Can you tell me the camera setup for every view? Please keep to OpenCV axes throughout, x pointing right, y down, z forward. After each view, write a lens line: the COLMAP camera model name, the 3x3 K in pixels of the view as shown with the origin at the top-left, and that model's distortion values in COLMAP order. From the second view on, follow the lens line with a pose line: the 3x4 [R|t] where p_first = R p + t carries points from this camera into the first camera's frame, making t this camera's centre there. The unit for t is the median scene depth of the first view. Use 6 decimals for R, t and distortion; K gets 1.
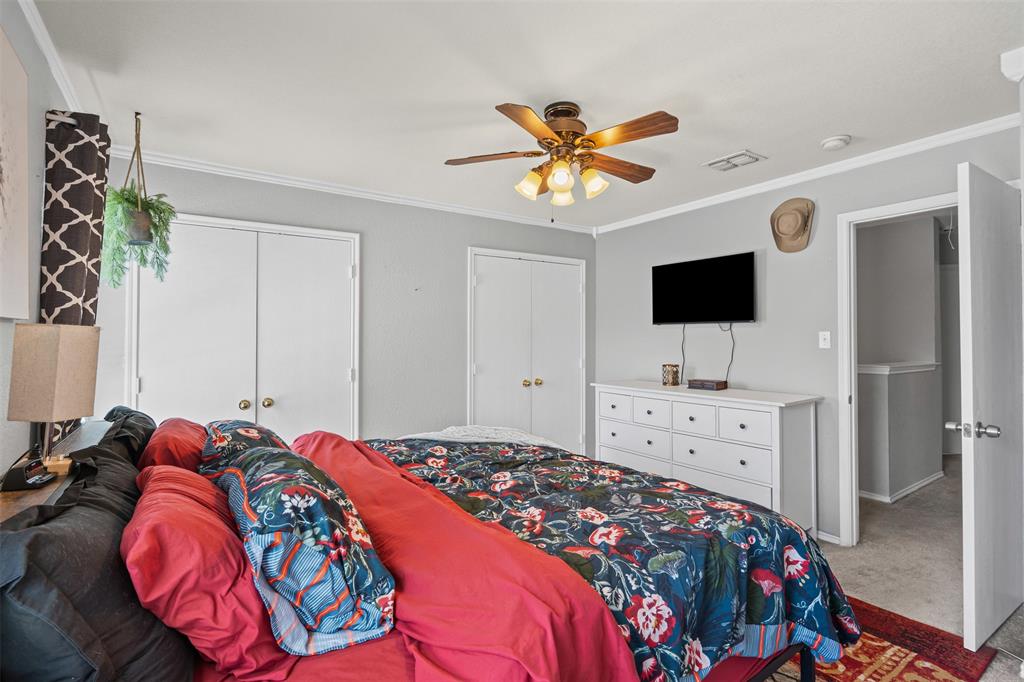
lens RADIAL K [[471.9, 0, 516.4], [0, 471.9, 342.7], [0, 0, 1]] dist [0.004454, 0.000680]
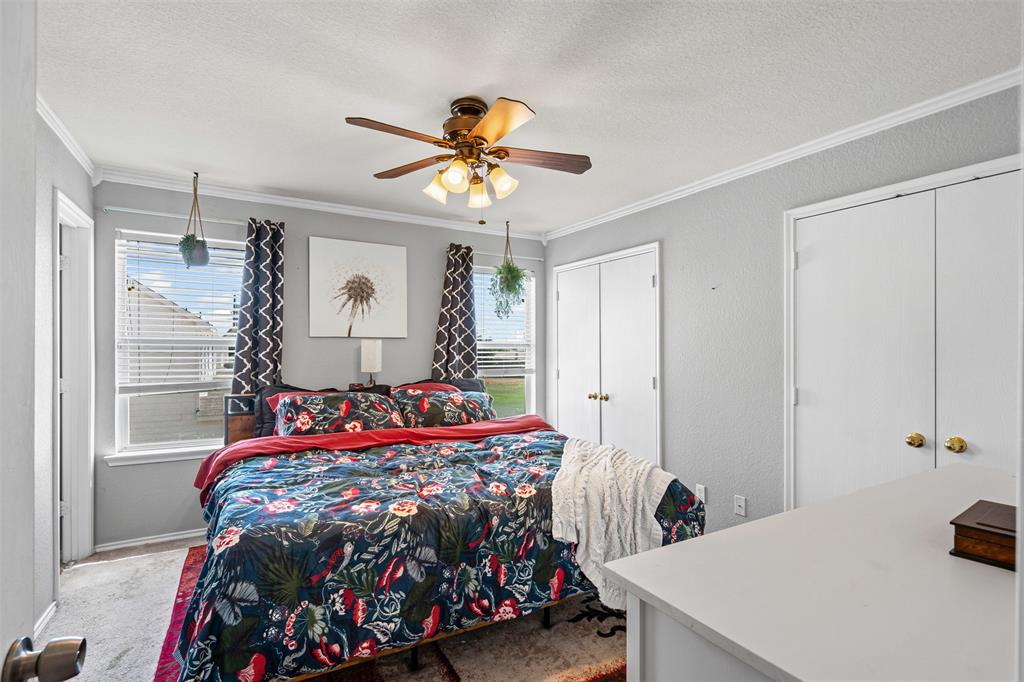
lens RADIAL K [[471.9, 0, 516.4], [0, 471.9, 342.7], [0, 0, 1]] dist [0.004454, 0.000680]
pose [[-0.019903, 0.000237, -0.999802, 0.649282], [0.007536, 0.999972, 0.000087, -0.024139], [0.999774, -0.007533, -0.019905, 0.723481]]
